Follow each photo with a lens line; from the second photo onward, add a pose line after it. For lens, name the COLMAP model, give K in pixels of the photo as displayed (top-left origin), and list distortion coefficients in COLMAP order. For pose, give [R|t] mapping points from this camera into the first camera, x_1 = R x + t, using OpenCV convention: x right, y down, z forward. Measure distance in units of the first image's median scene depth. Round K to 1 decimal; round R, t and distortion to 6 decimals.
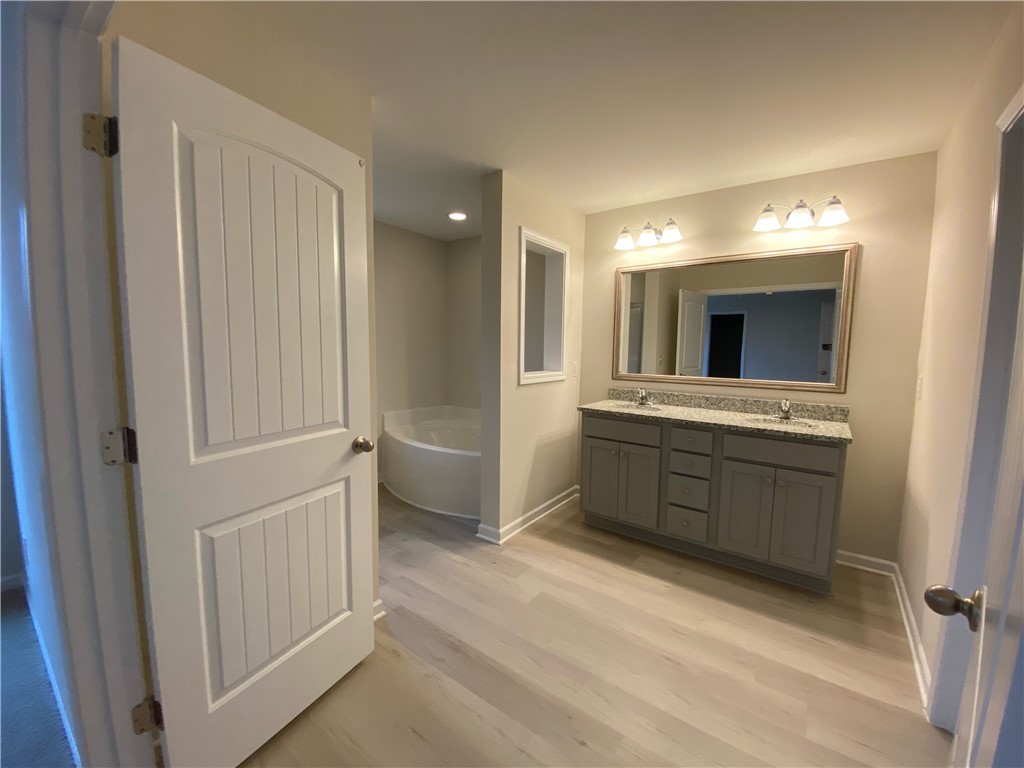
lens RADIAL K [[416.2, 0, 517.9], [0, 416.2, 384.9], [0, 0, 1]] dist [0.016205, -0.017666]
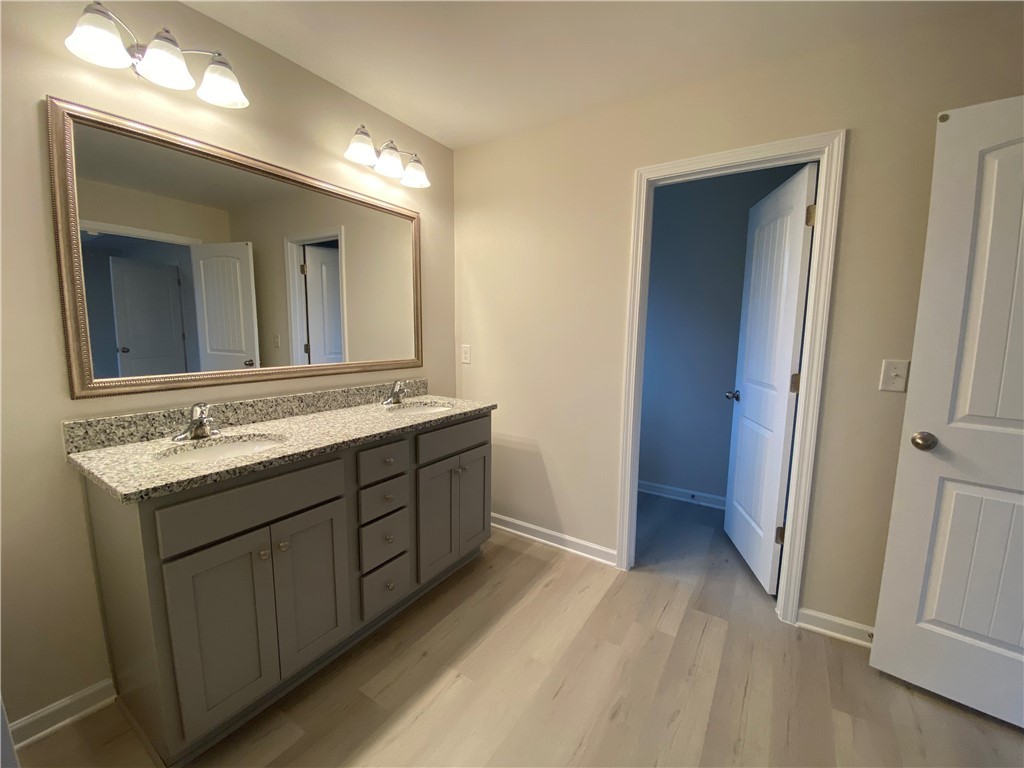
lens RADIAL K [[416.2, 0, 517.9], [0, 416.2, 384.9], [0, 0, 1]] dist [0.016205, -0.017666]
pose [[-0.076060, -0.141147, 0.987063, -0.228822], [0.083223, 0.985577, 0.147347, -0.063607], [-0.993624, 0.093353, -0.063216, 0.835474]]
